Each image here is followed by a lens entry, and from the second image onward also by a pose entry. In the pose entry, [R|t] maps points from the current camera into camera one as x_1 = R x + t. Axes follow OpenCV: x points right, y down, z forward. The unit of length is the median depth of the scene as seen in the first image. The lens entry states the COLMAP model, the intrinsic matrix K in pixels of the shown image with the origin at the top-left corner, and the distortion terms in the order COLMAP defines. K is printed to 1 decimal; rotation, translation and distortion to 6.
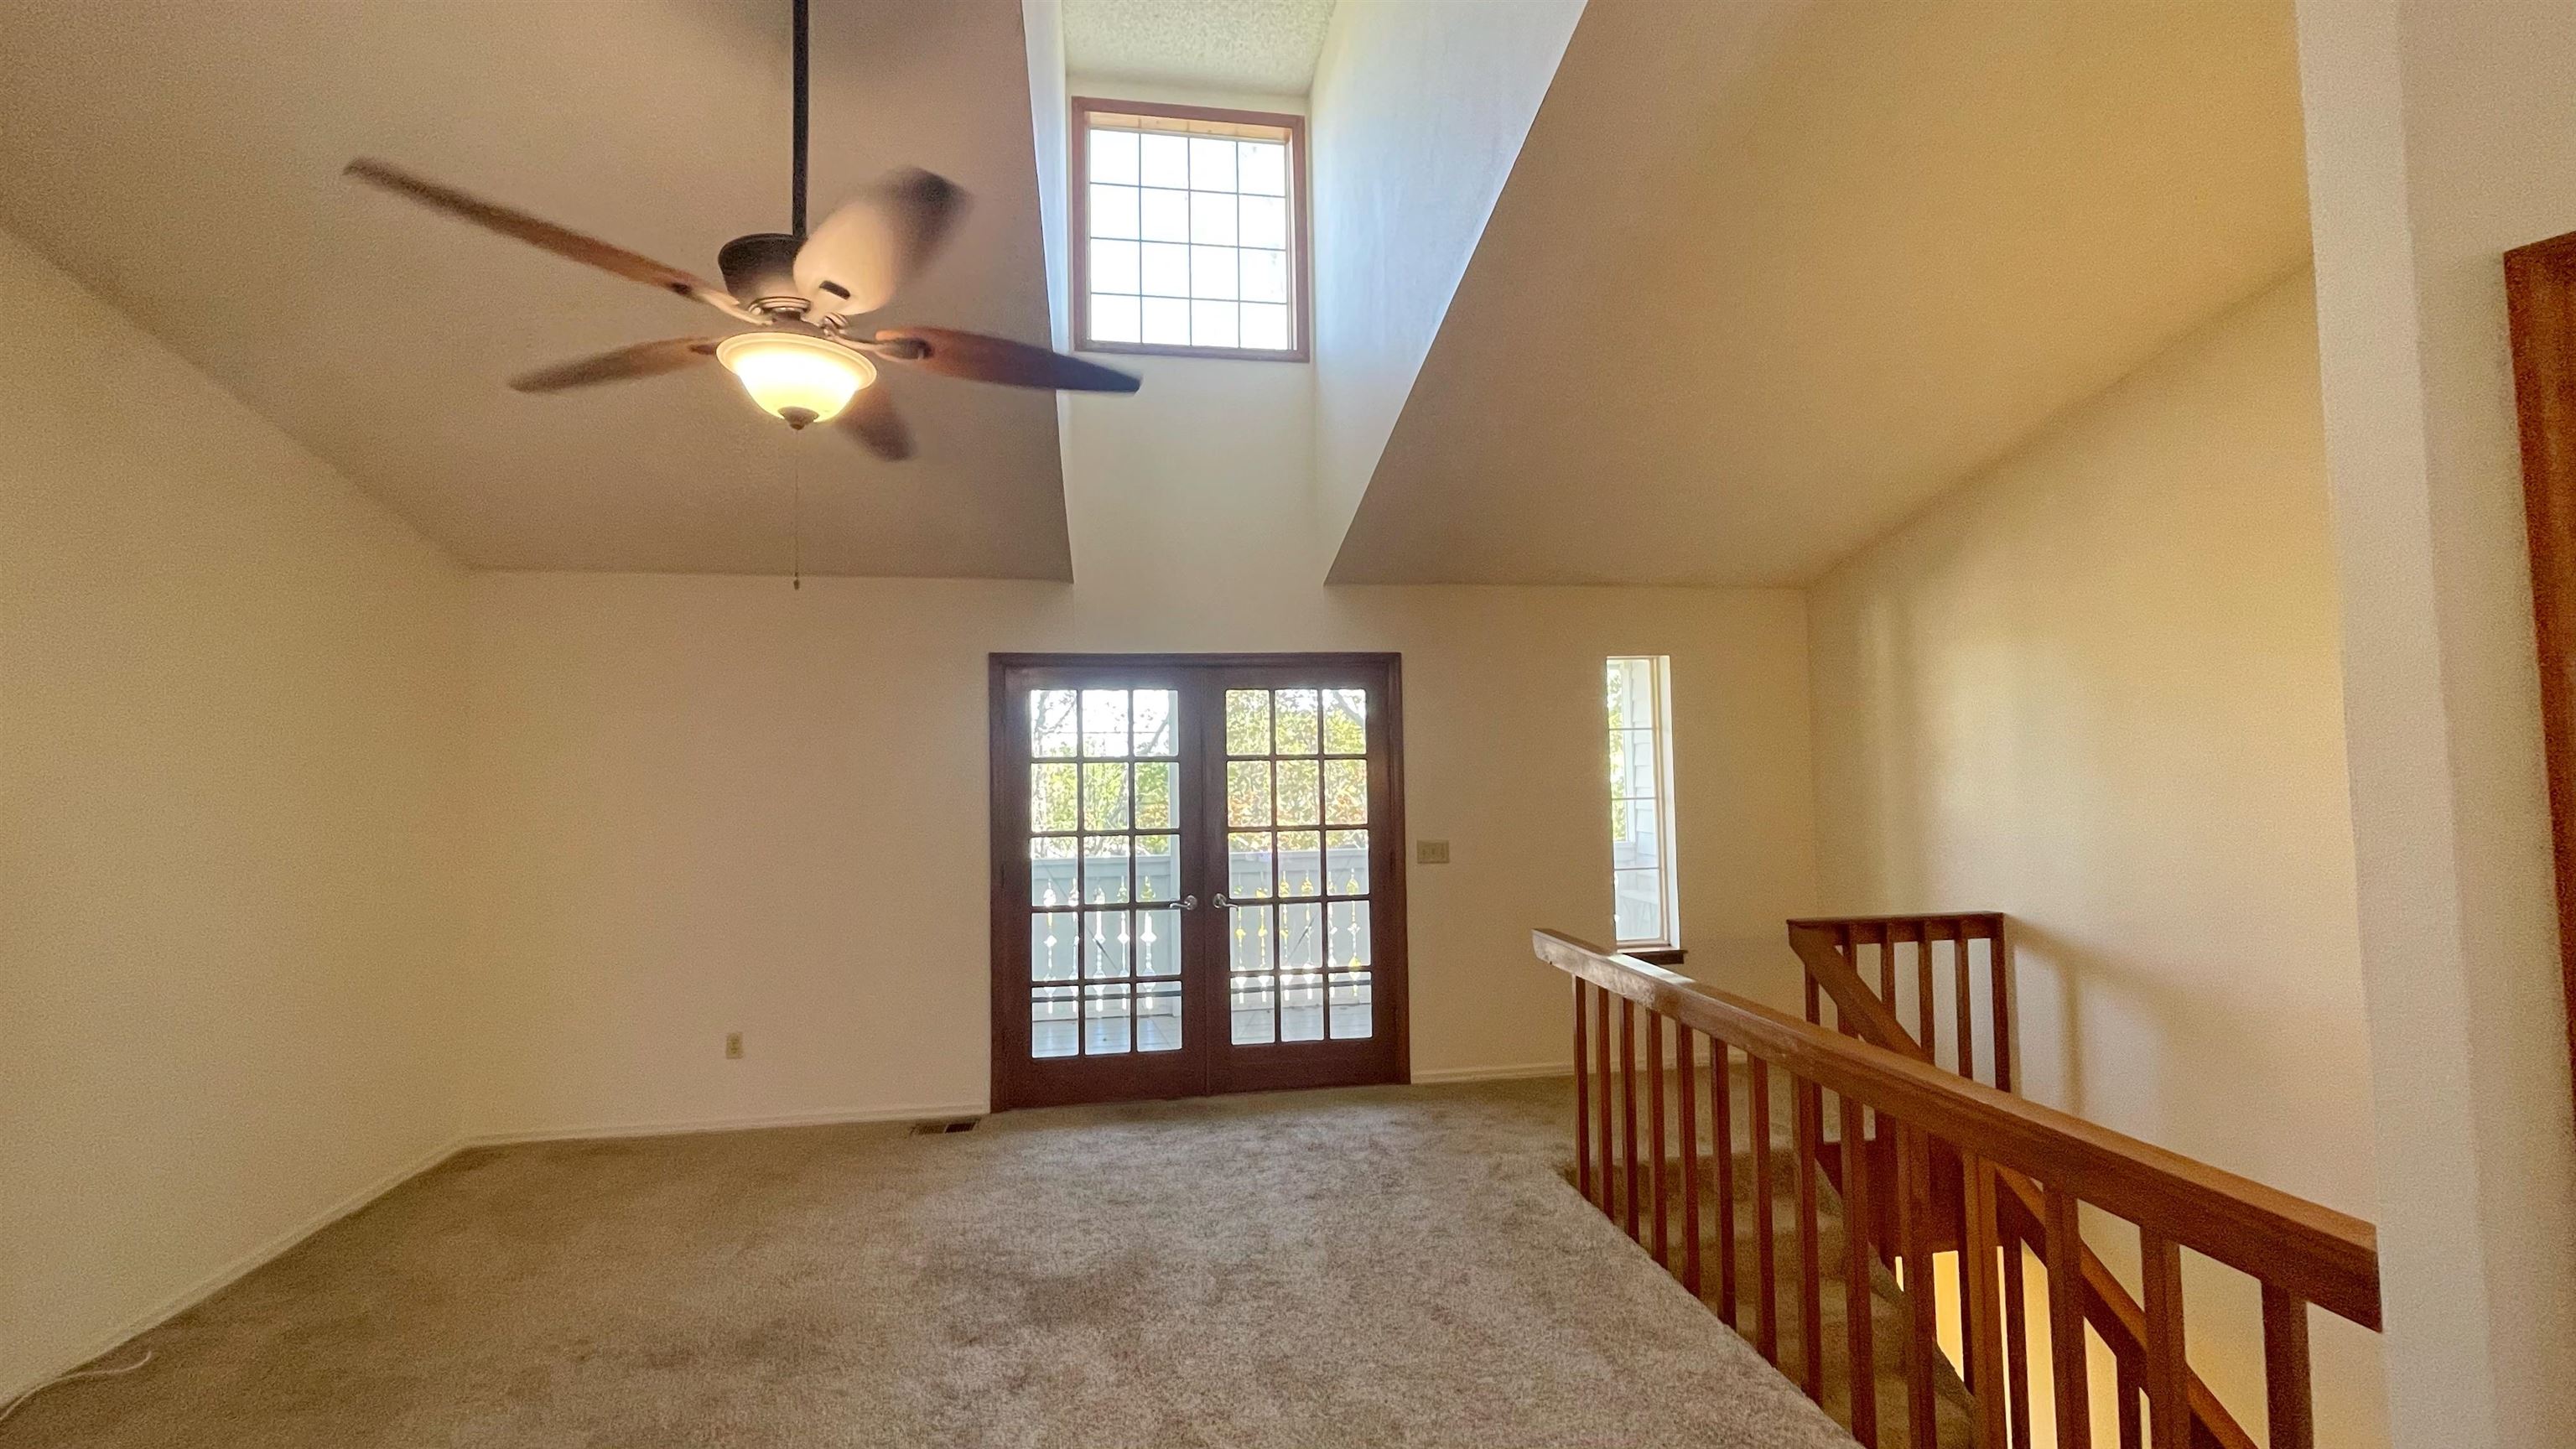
lens RADIAL K [[1052.6, 0, 1295.6], [0, 1052.6, 725.2], [0, 0, 1]] dist [0.001952, -0.000193]
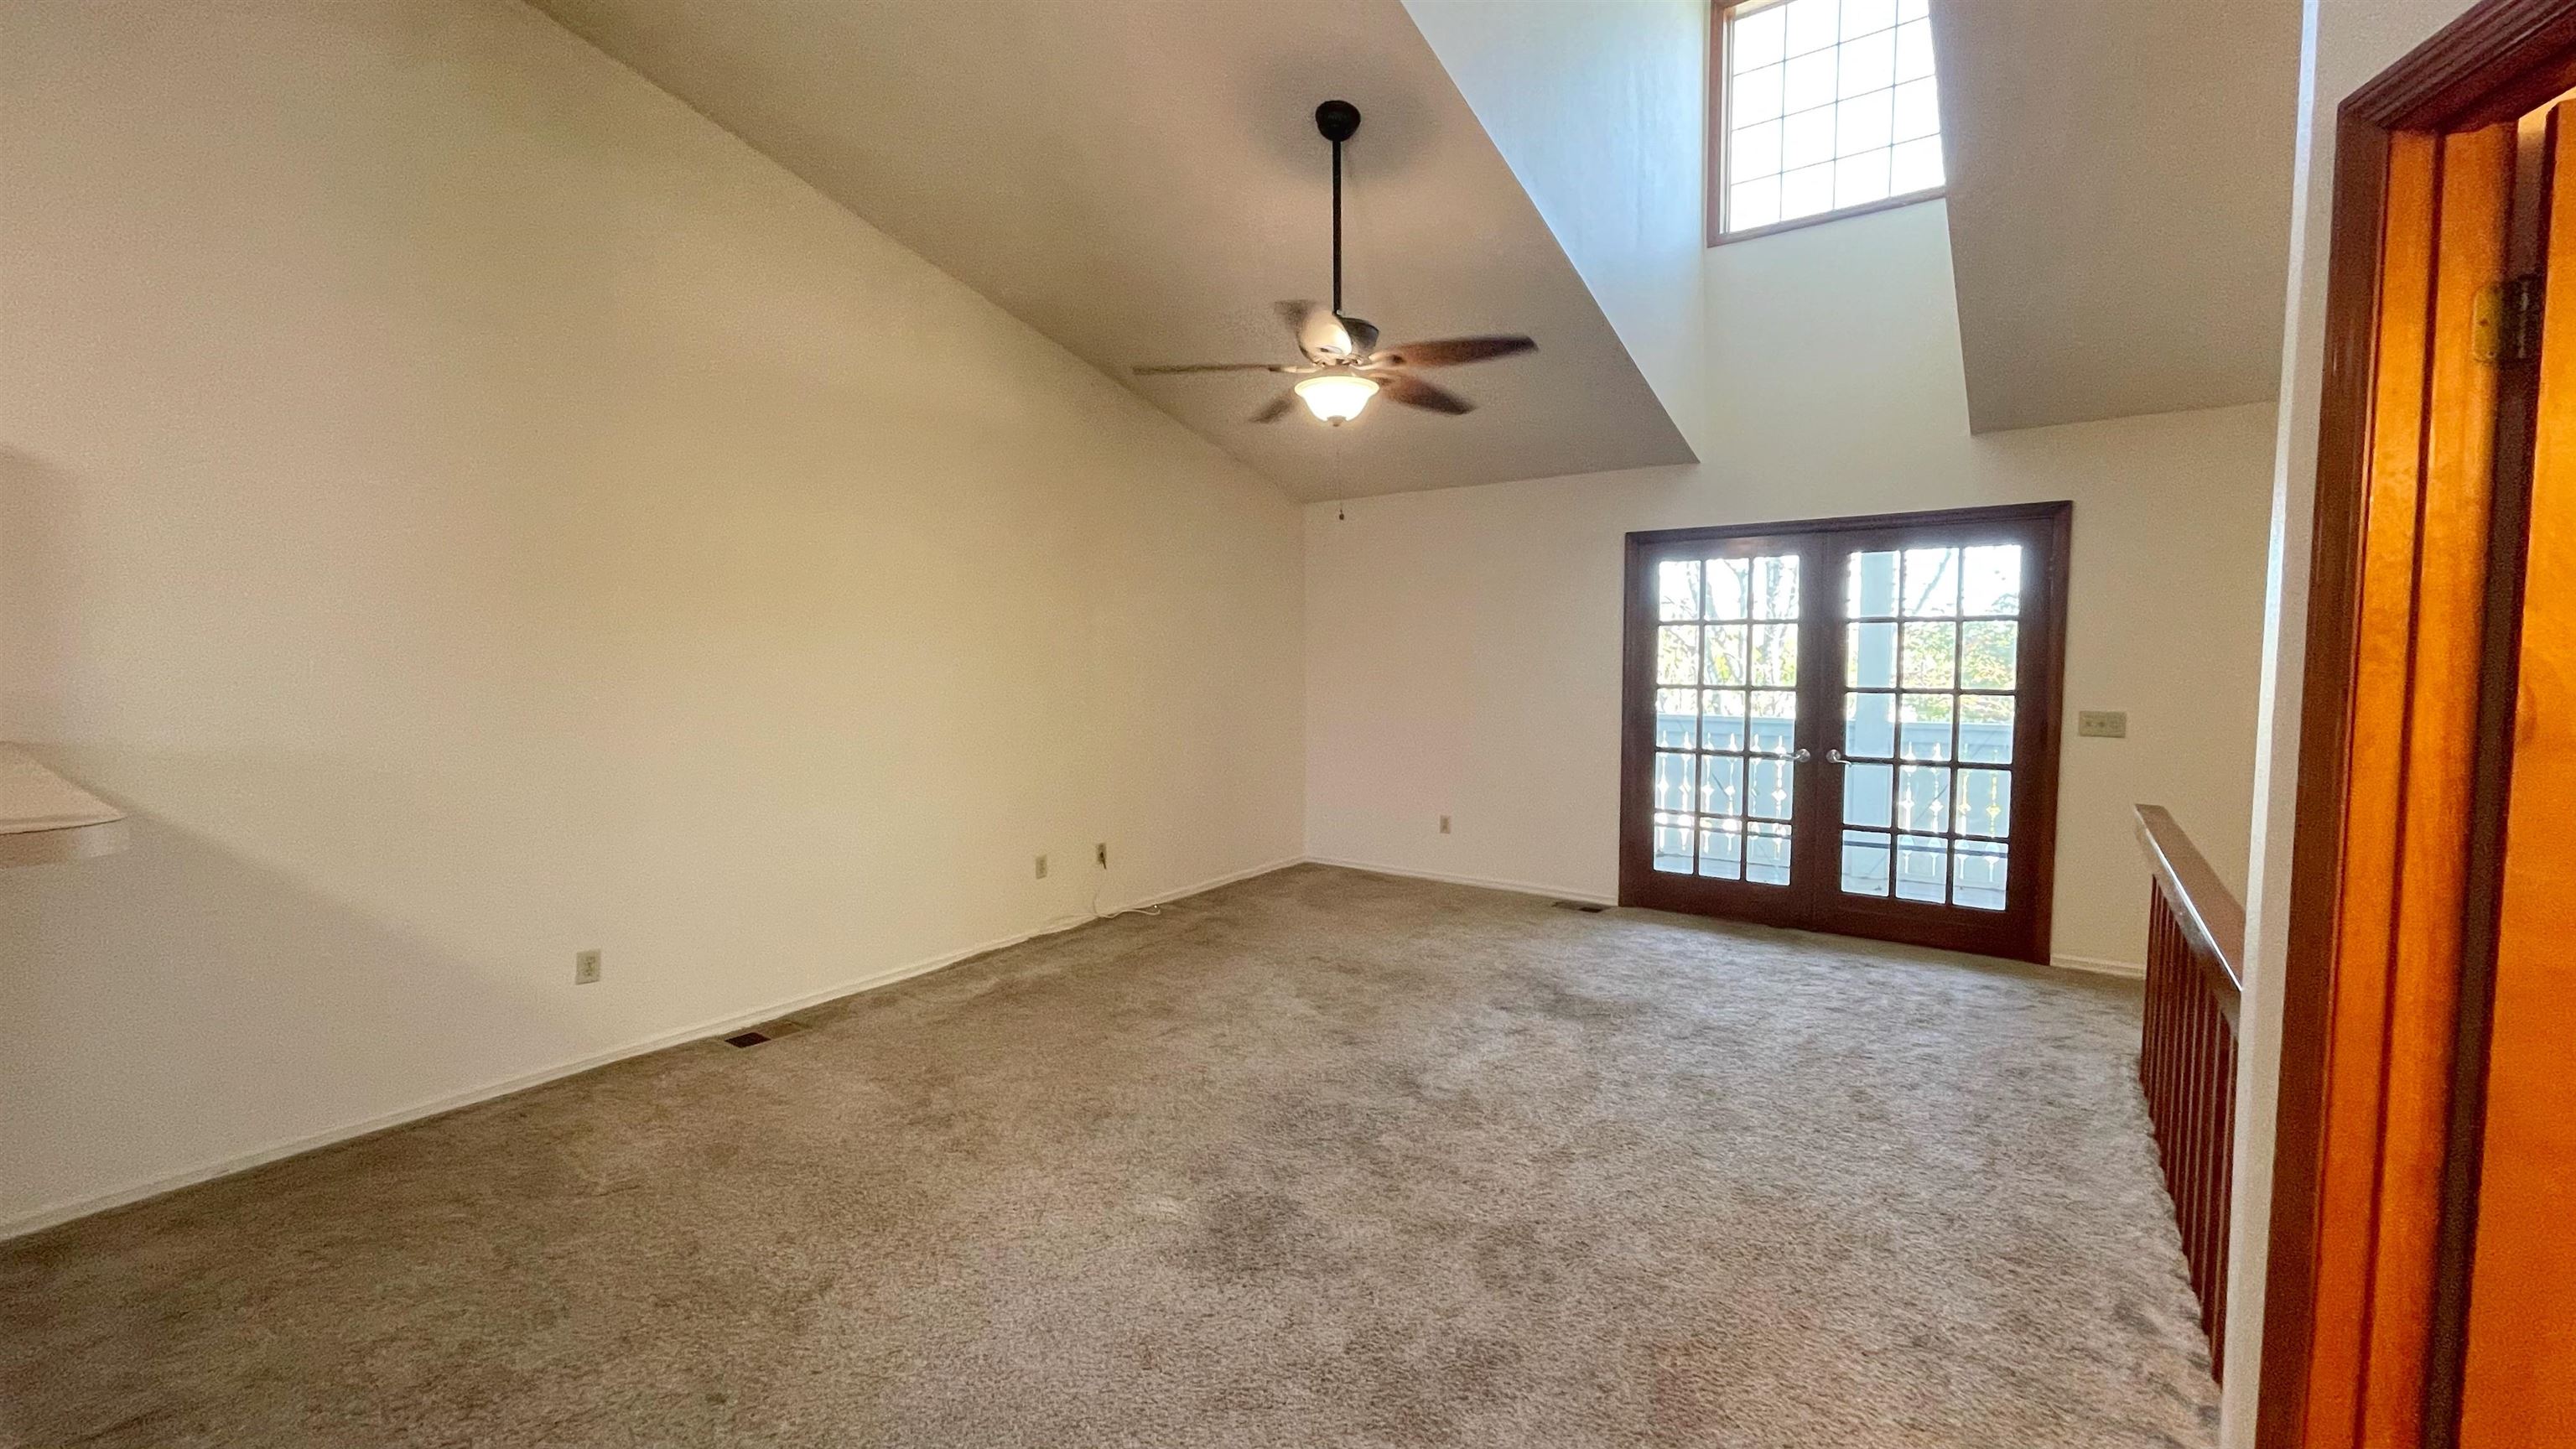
lens RADIAL K [[1052.6, 0, 1288.2], [0, 1052.6, 726.2], [0, 0, 1]] dist [0.001952, -0.000193]
pose [[0.710257, 0.062991, -0.701118, 0.304378], [0.023189, 0.993354, 0.112738, 0.005268], [0.703560, -0.096331, 0.704076, -0.141700]]
